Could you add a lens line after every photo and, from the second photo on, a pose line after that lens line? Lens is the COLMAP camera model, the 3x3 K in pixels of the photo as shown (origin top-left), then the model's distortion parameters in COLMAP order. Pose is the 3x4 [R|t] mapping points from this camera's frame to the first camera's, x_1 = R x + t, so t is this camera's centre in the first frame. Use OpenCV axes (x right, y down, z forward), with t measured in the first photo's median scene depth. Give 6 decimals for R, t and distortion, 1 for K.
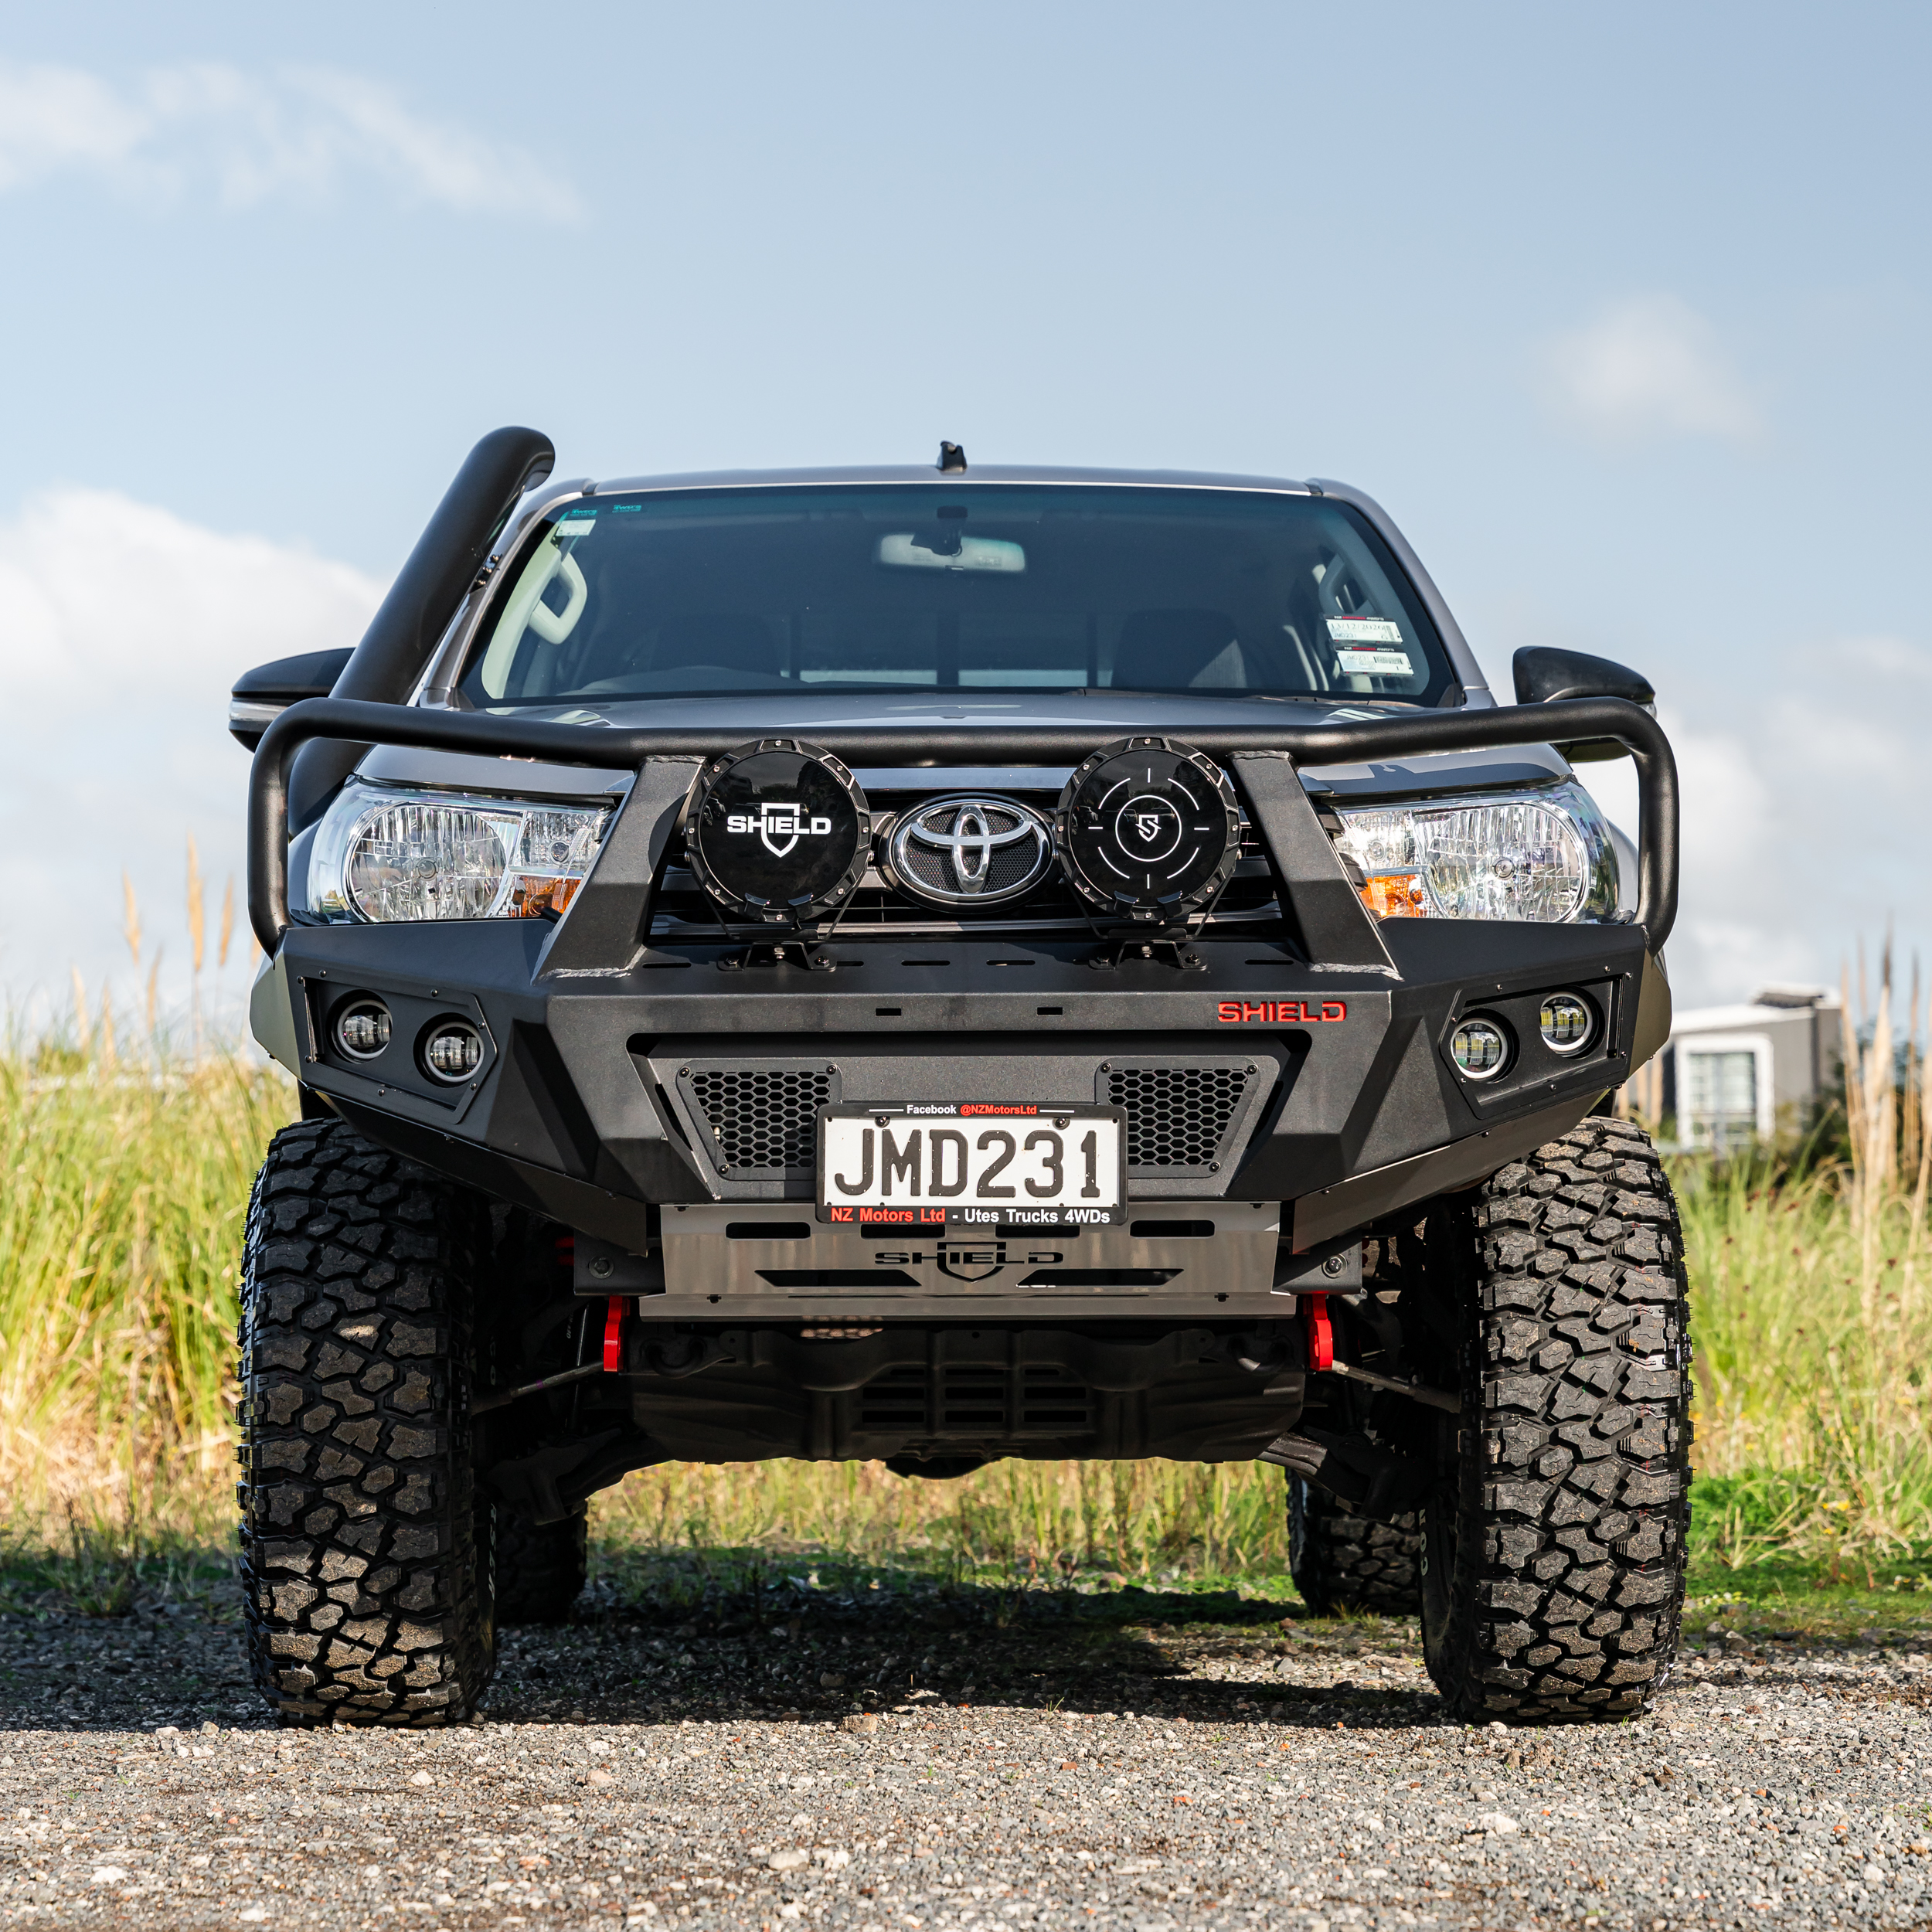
lens RADIAL K [[6304.8, 0, 973.7], [0, 6304.8, 914.7], [0, 0, 1]] dist [0.110414, -0.723481]
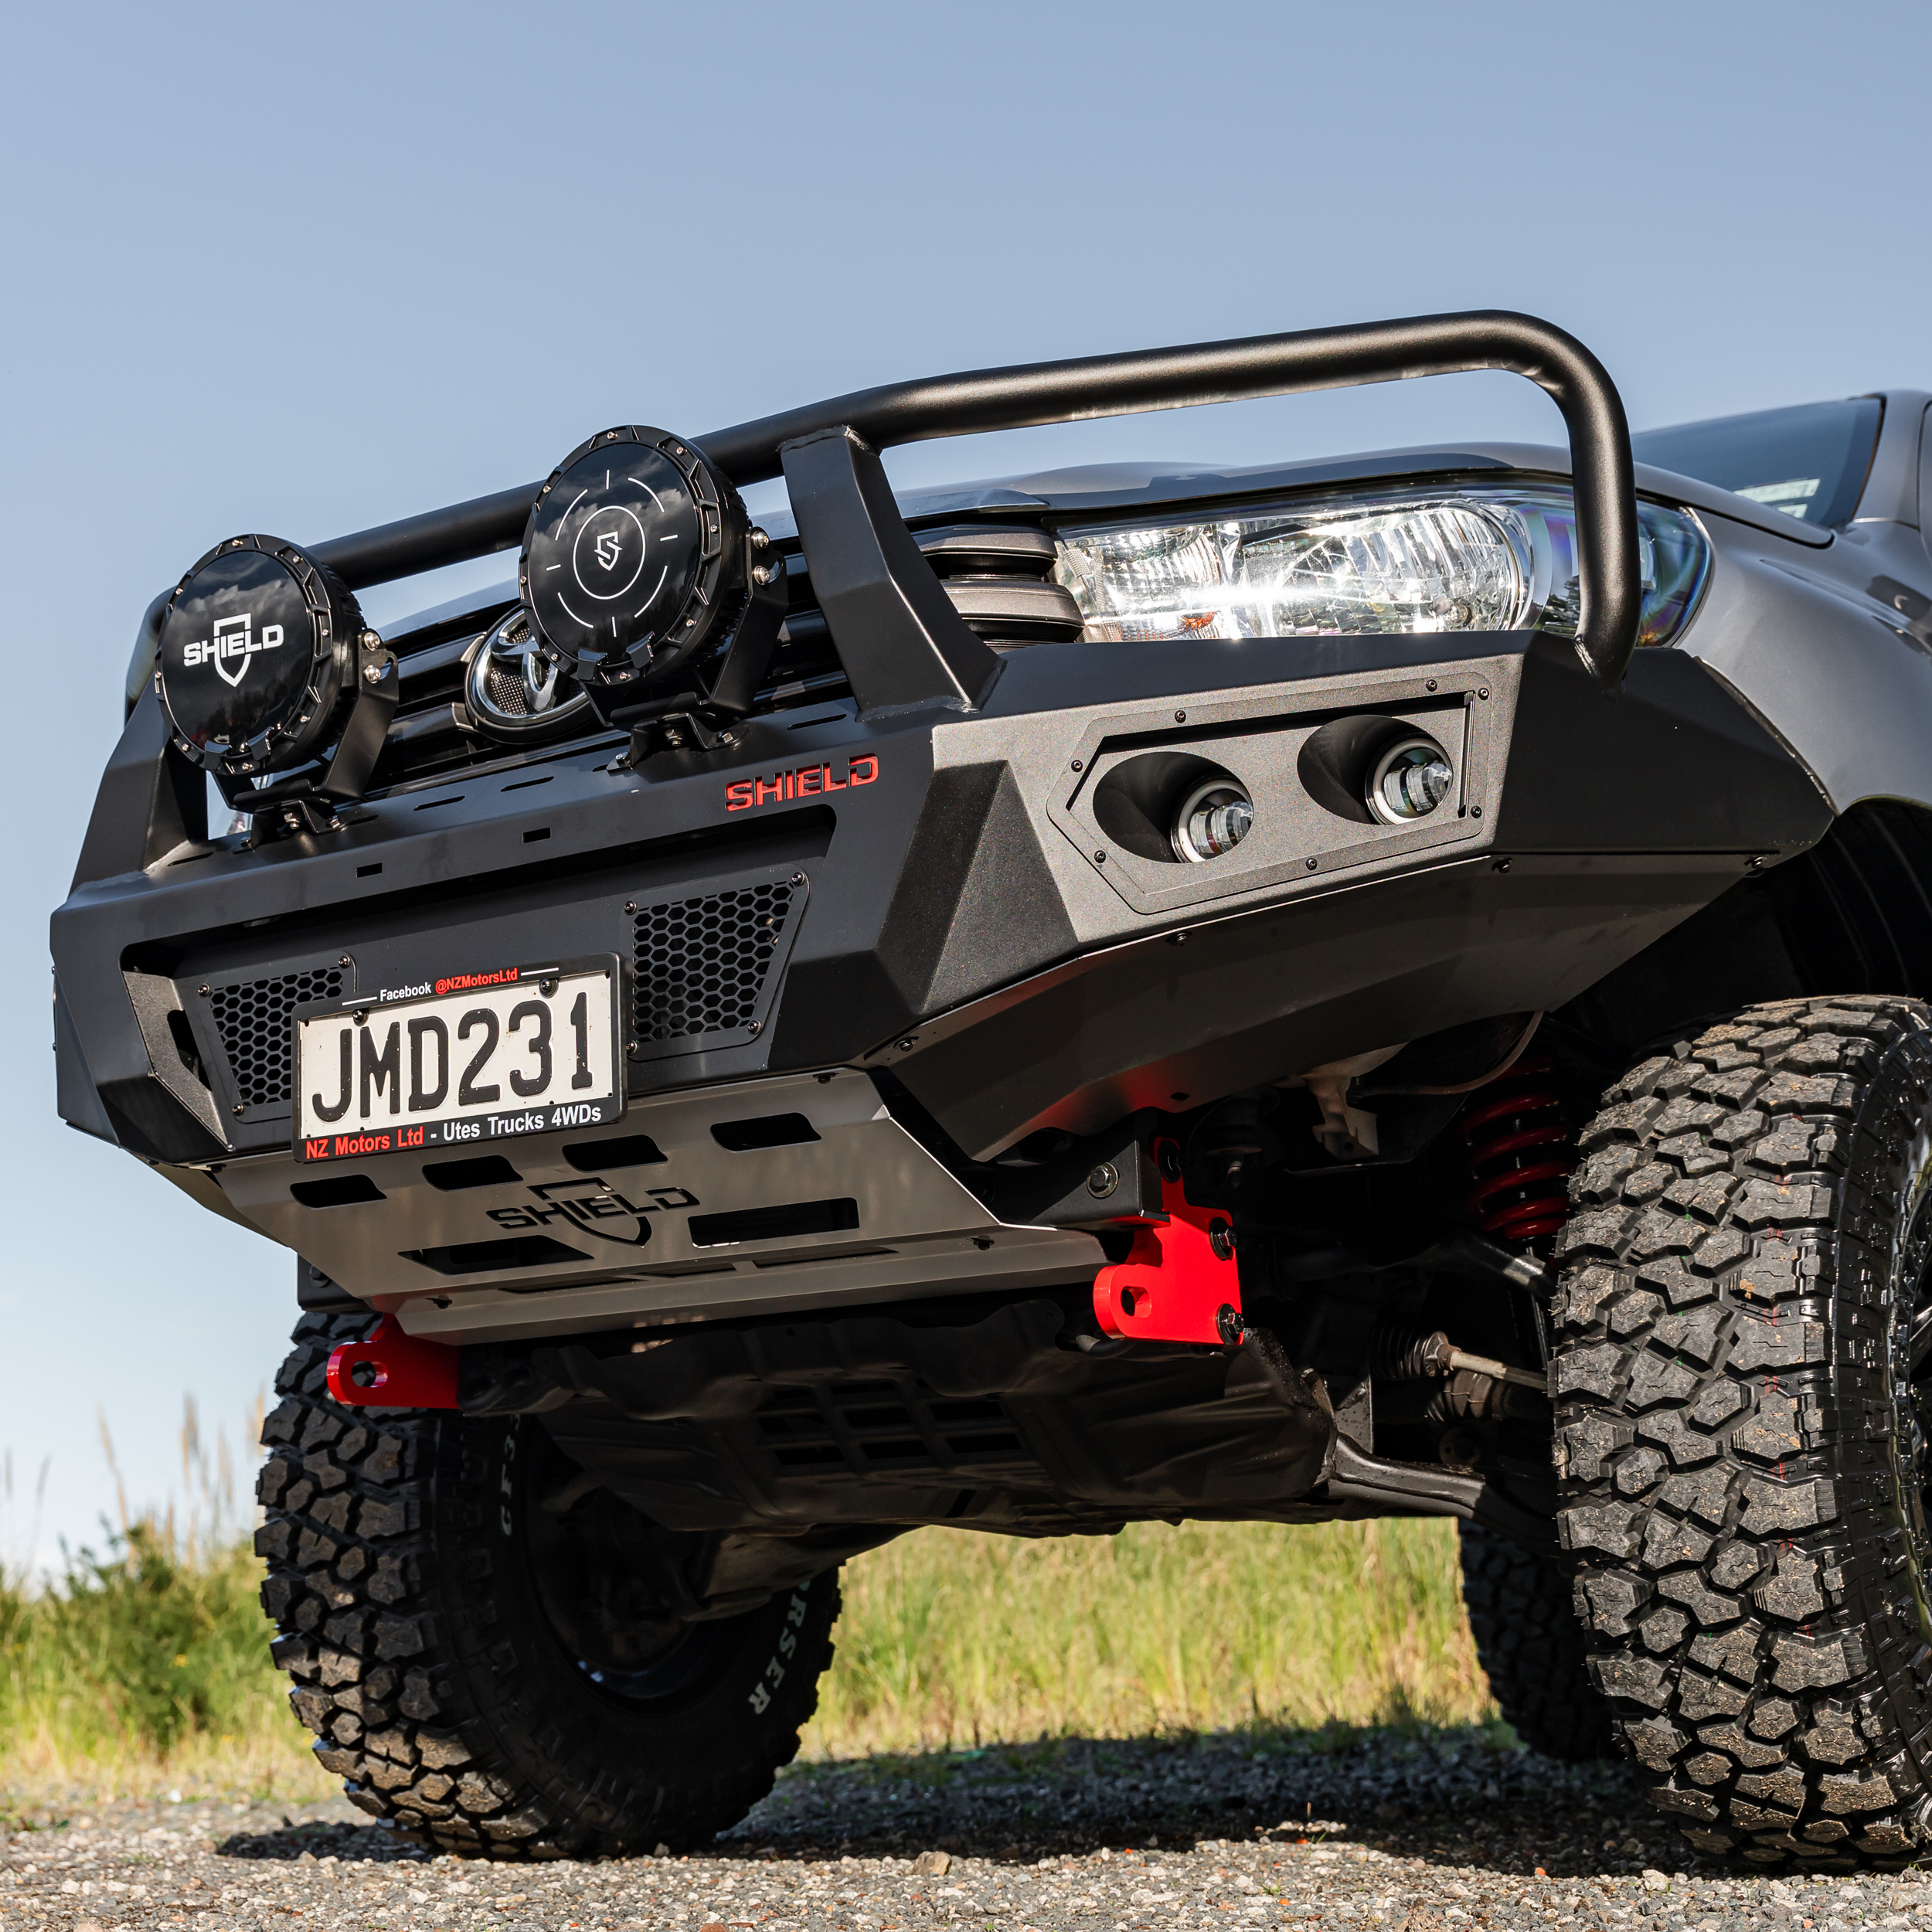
lens RADIAL K [[3470.3, 0, 932.1], [0, 3470.3, 927.1], [0, 0, 1]] dist [0.007739, -0.044381]
pose [[0.815934, -0.140595, -0.560789, 0.257977], [0.064825, 0.986112, -0.152909, 0.085455], [0.574499, 0.088410, 0.813716, 0.687761]]
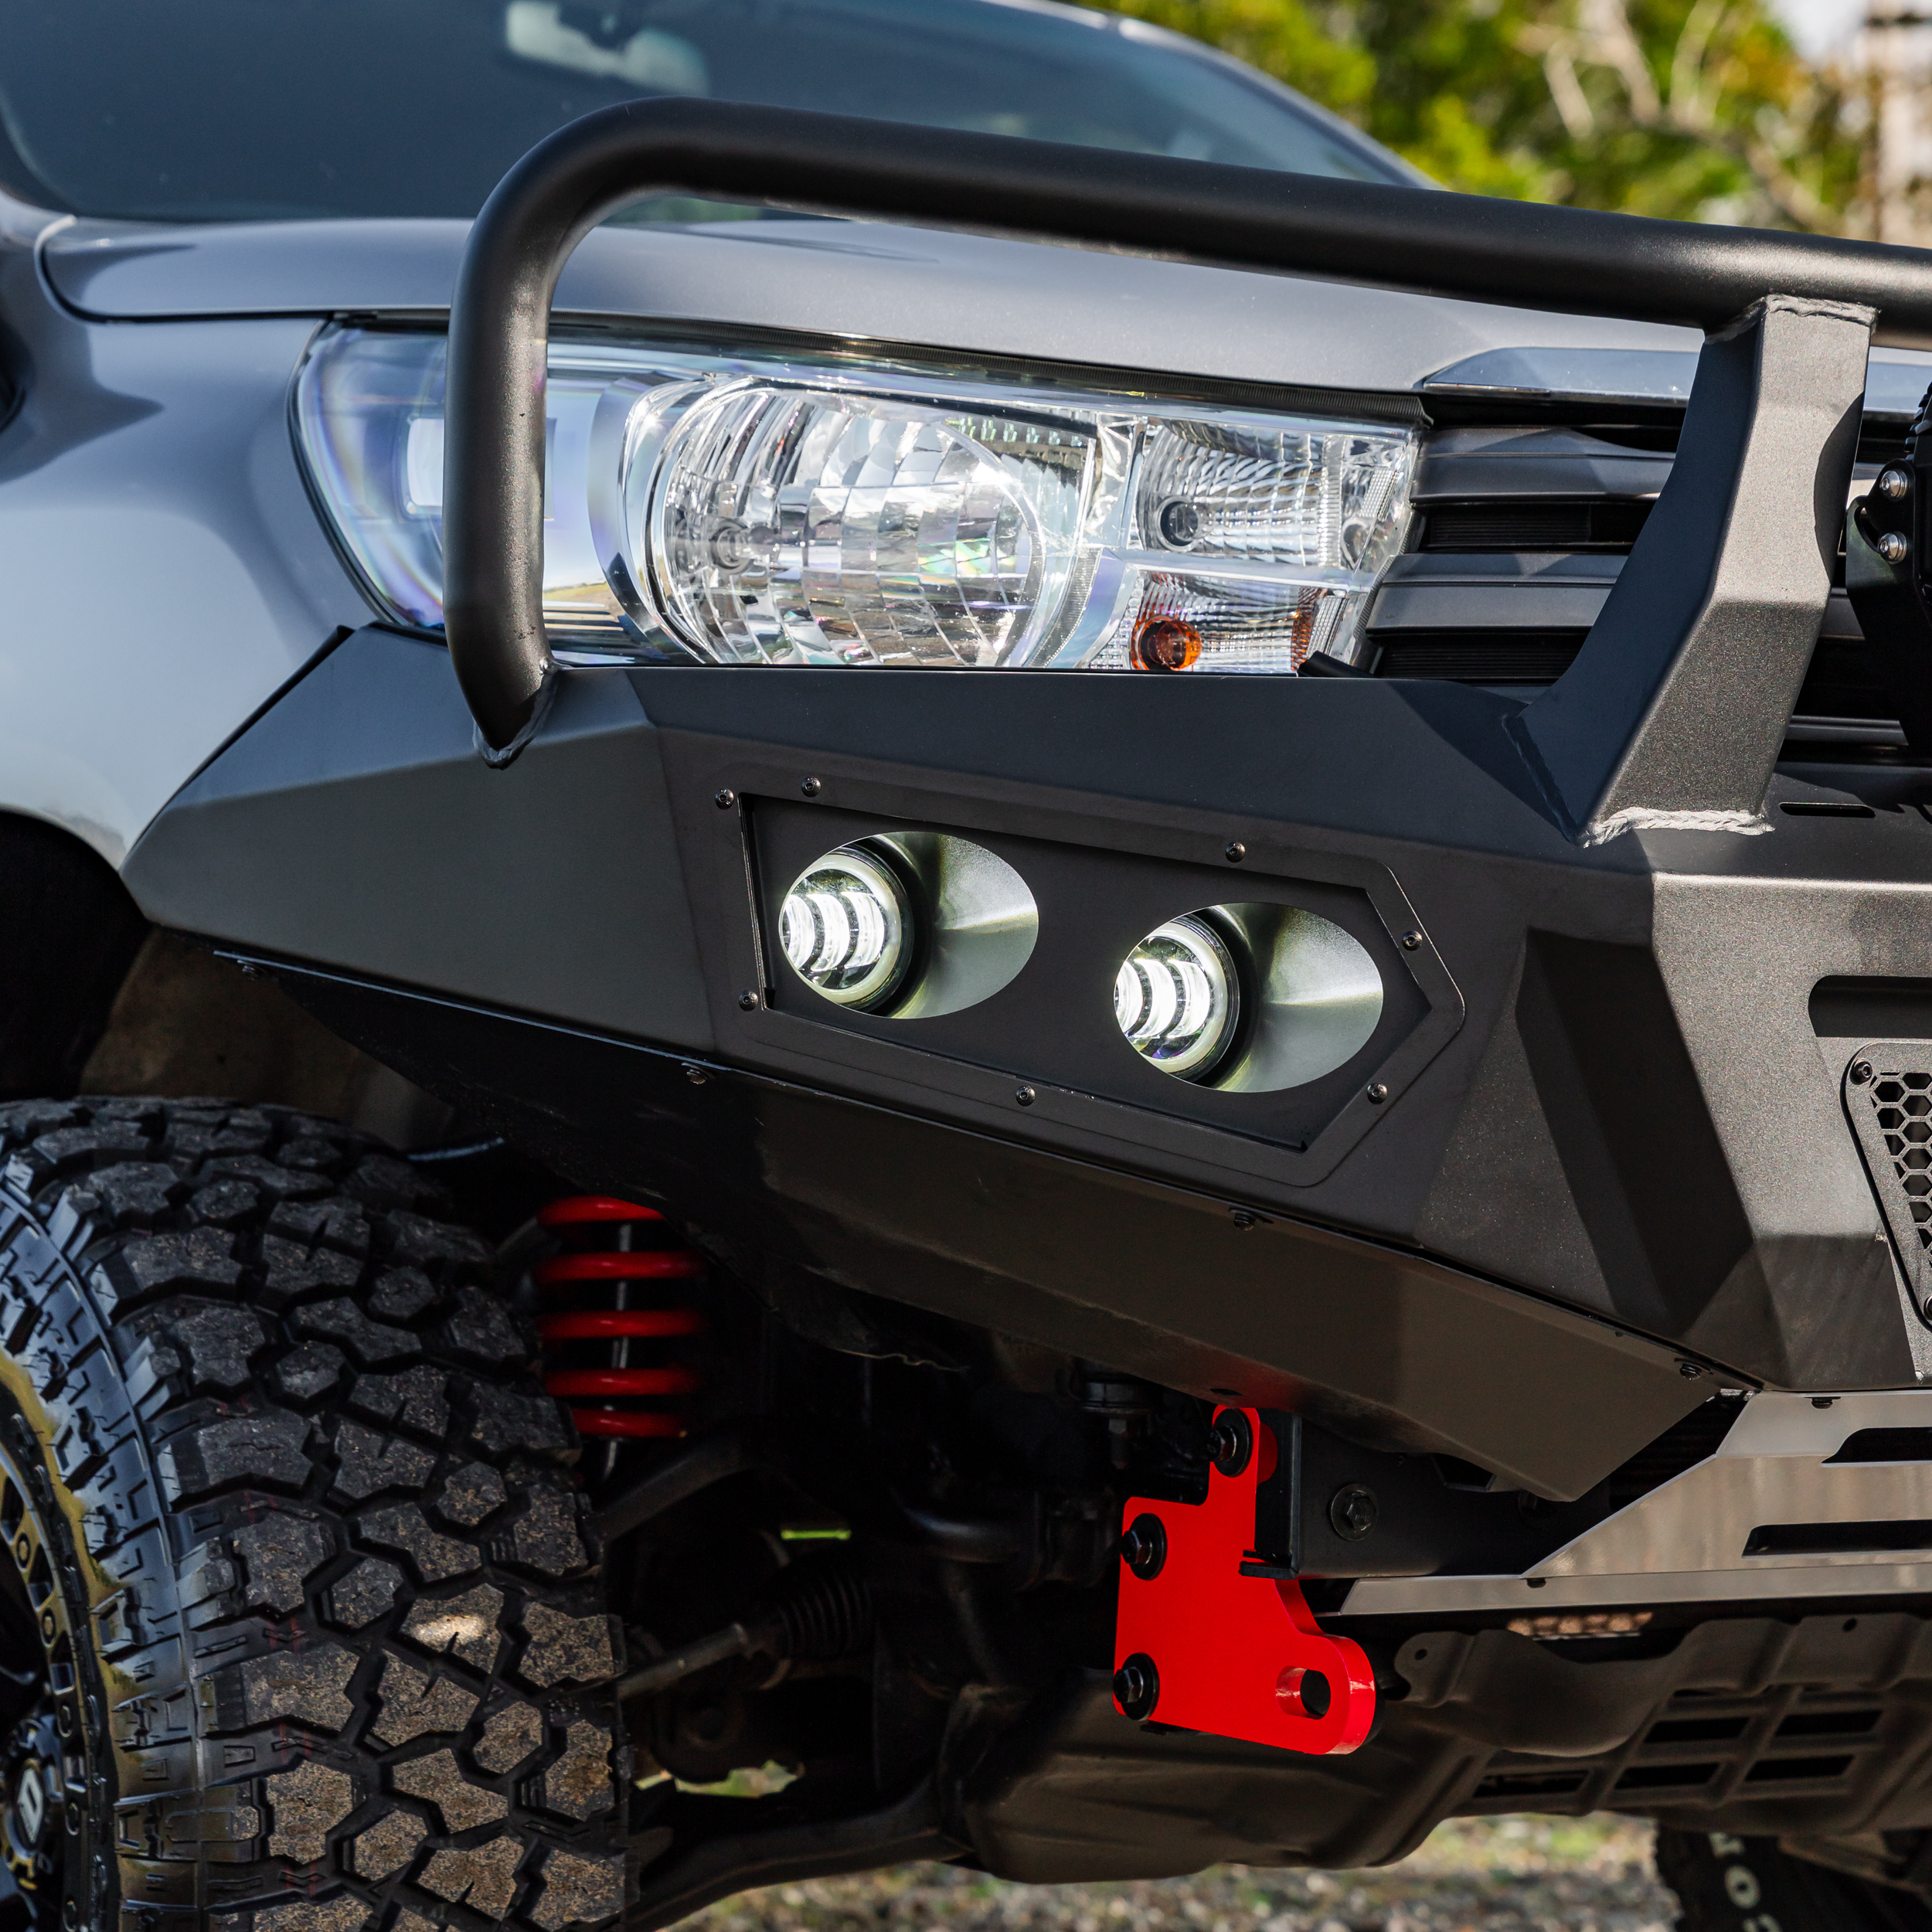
lens RADIAL K [[5585.5, 0, 932.9], [0, 5585.5, 968.7], [0, 0, 1]] dist [0.079536, -0.512855]
pose [[0.859817, 0.028884, 0.509785, -0.276440], [-0.046284, 0.998697, 0.021478, 0.012895], [-0.508501, -0.042062, 0.860034, 0.698870]]
